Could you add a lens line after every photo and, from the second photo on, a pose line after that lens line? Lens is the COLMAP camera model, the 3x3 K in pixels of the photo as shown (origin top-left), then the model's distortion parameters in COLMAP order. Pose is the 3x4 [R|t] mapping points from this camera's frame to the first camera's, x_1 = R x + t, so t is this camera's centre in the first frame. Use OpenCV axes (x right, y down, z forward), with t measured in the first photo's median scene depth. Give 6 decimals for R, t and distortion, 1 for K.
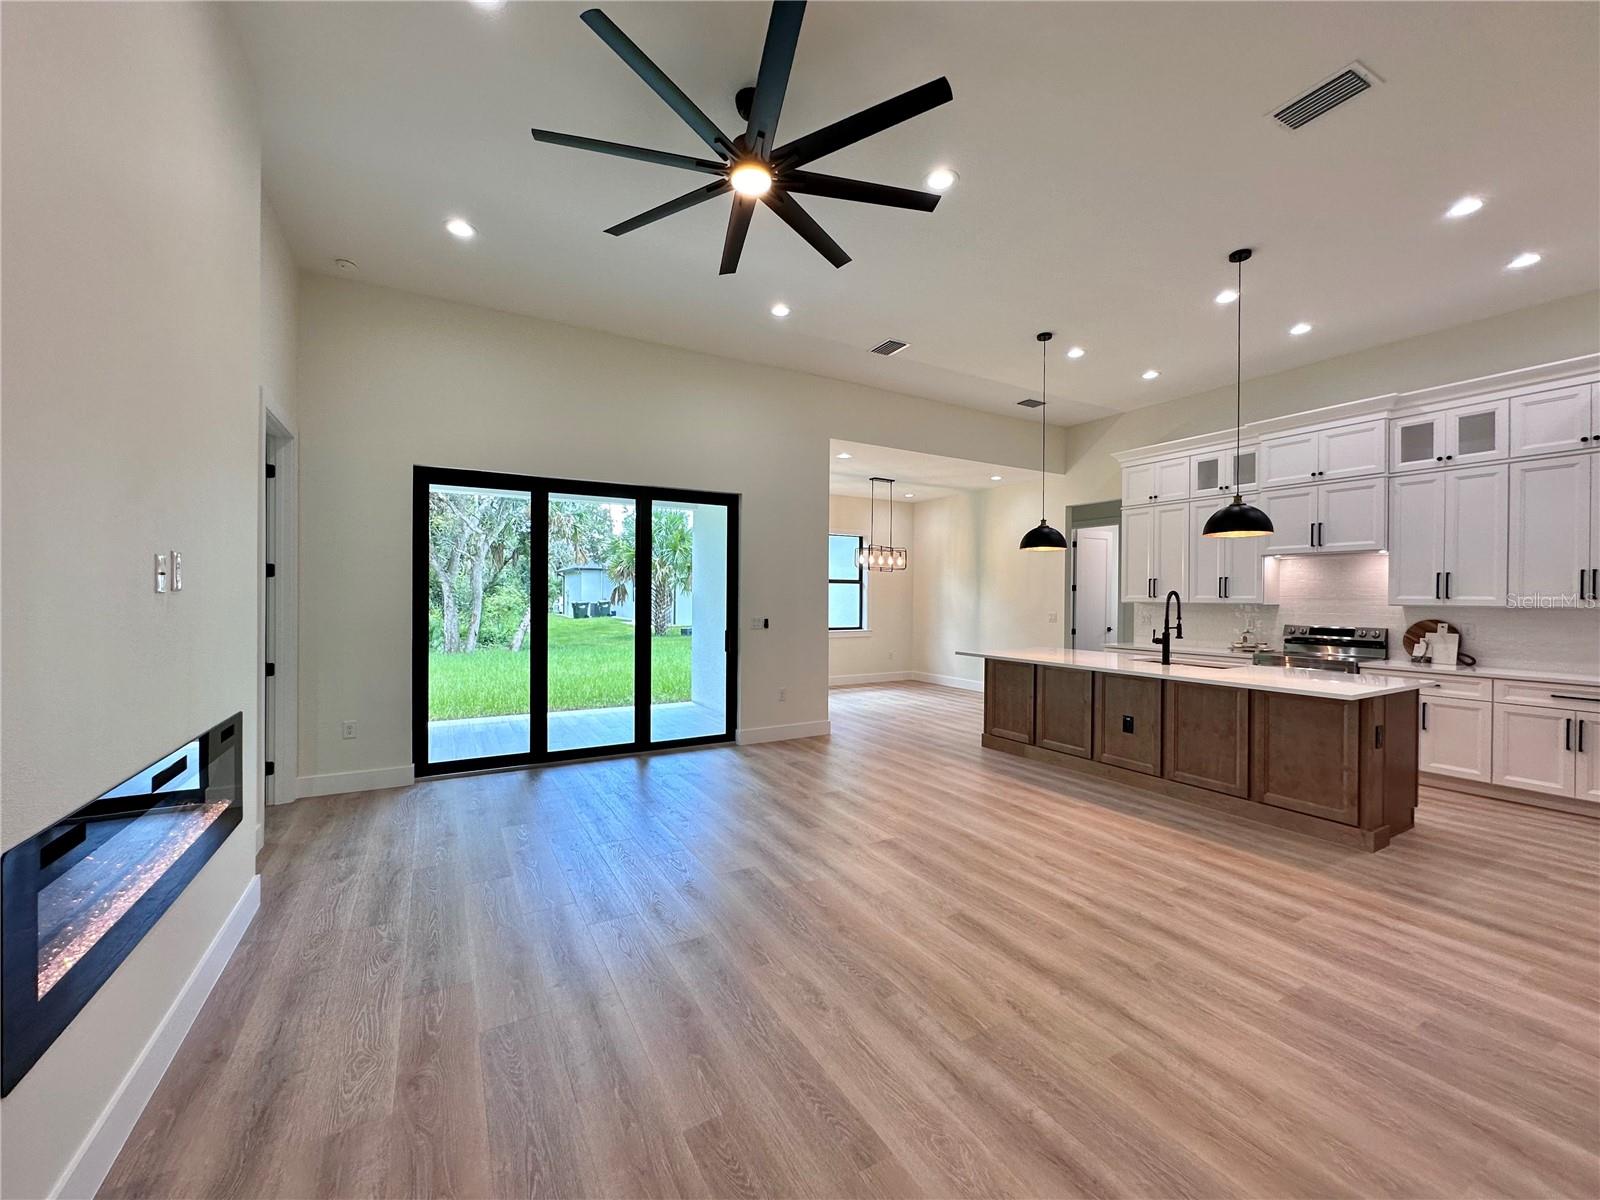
lens RADIAL K [[639.3, 0, 800.8], [0, 639.3, 598.4], [0, 0, 1]] dist [-0.002499, 0.000285]
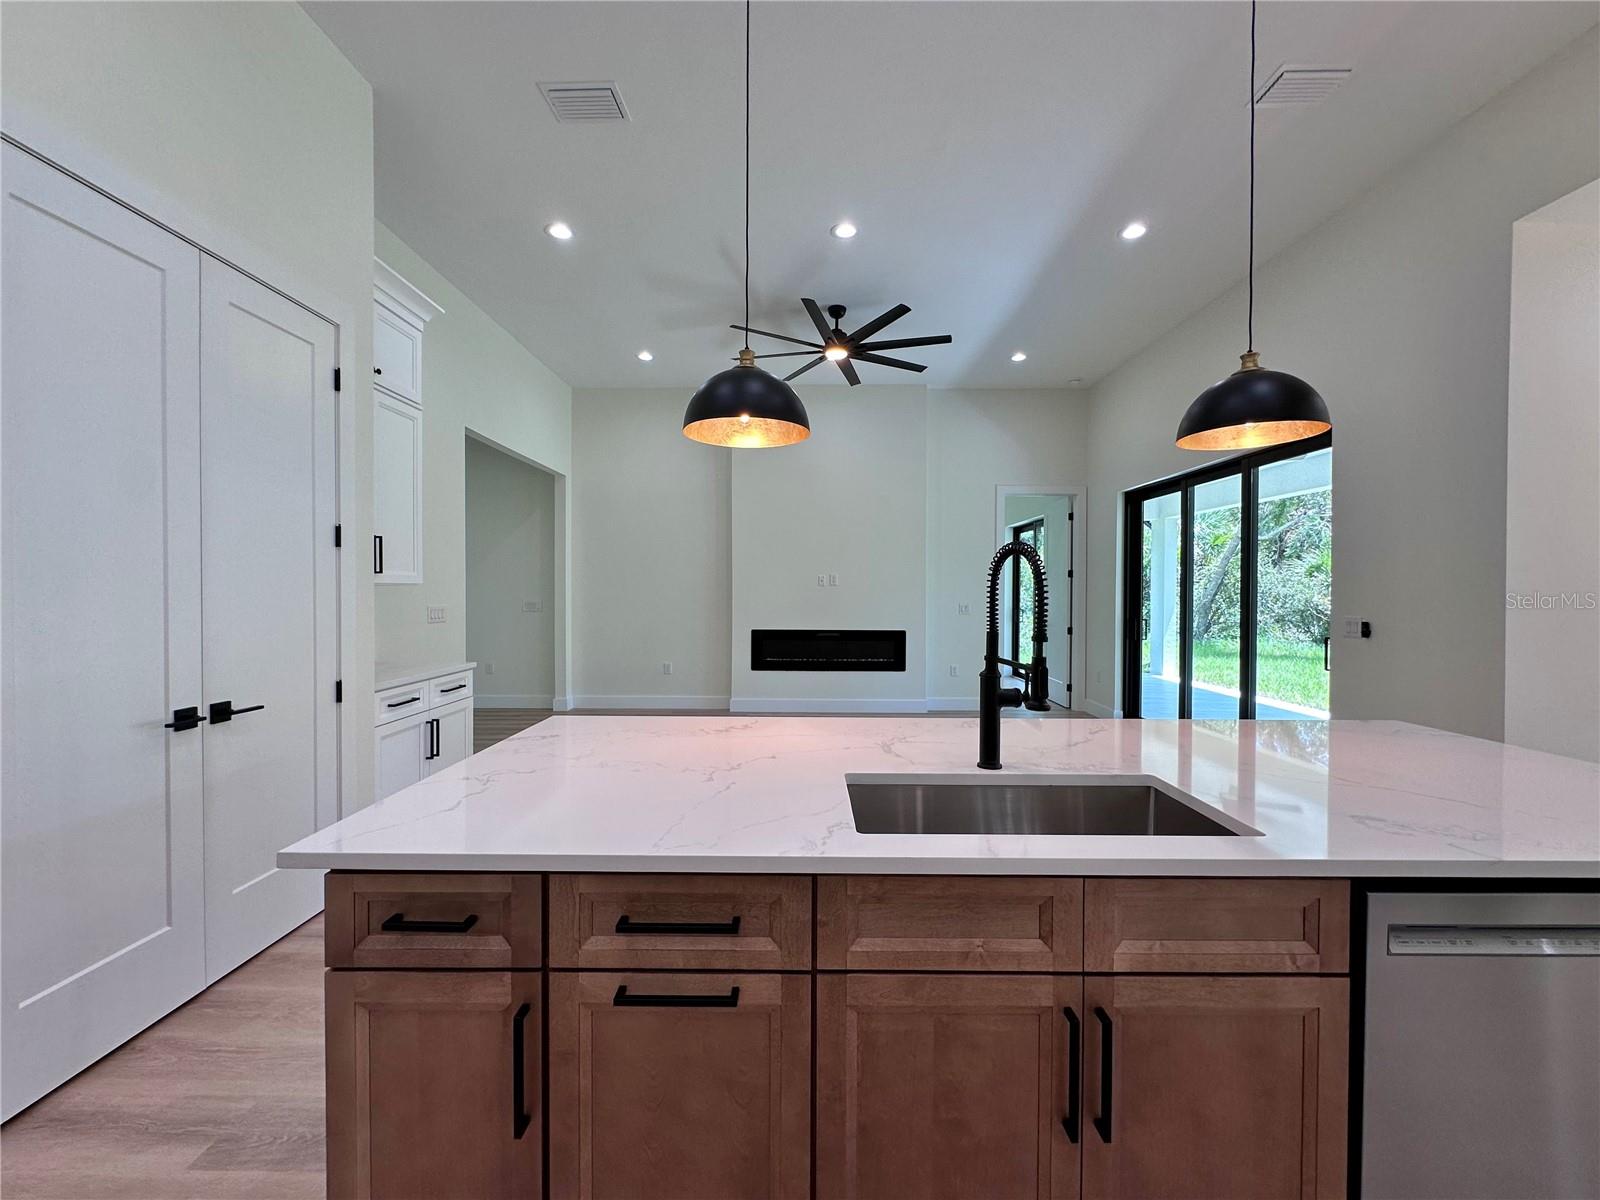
lens RADIAL K [[639.3, 0, 800.3], [0, 639.3, 599.4], [0, 0, 1]] dist [-0.002499, 0.000285]
pose [[-0.500429, 0.004330, -0.865767, 0.914363], [-0.010274, 0.999887, 0.010940, 0.013260], [0.865716, 0.014370, -0.500328, 1.084364]]
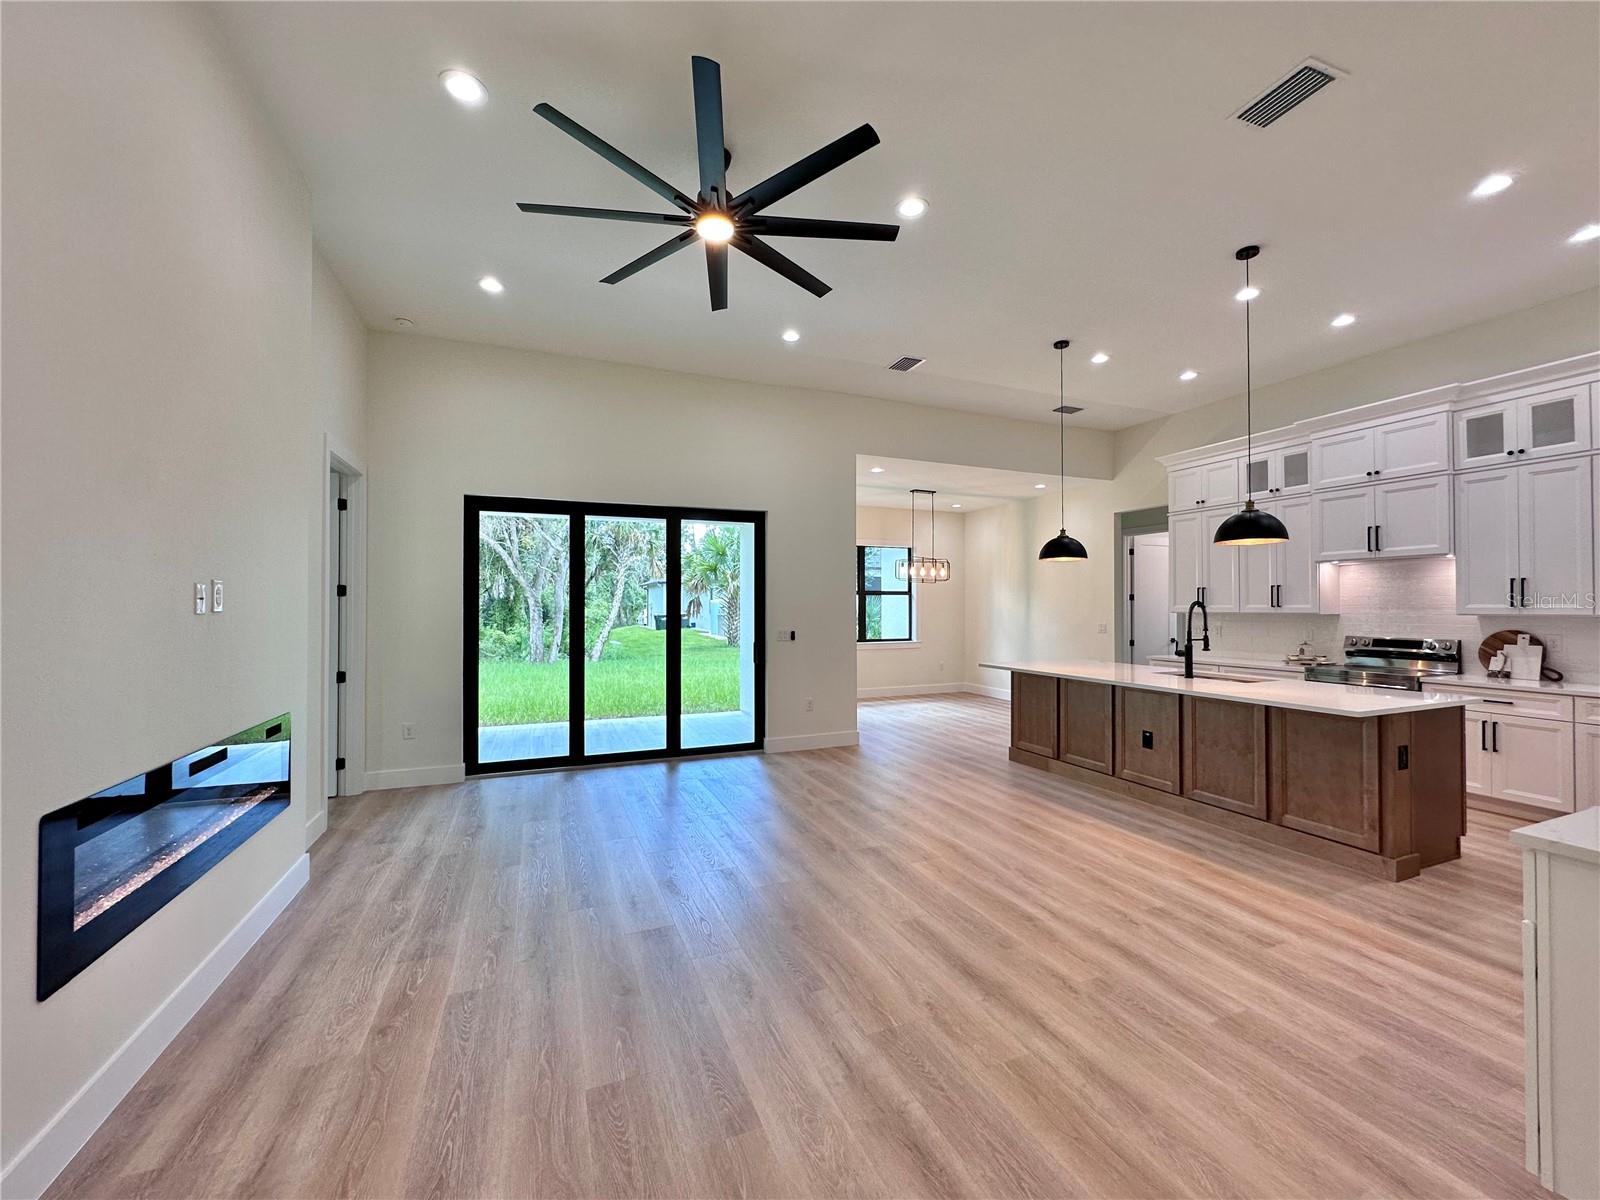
lens RADIAL K [[639.3, 0, 800.8], [0, 639.3, 599.0], [0, 0, 1]] dist [-0.002499, 0.000285]
pose [[0.991469, -0.009495, -0.129998, 0.119957], [0.007409, 0.999836, -0.016525, -0.003591], [0.130133, 0.015421, 0.991377, -0.028396]]
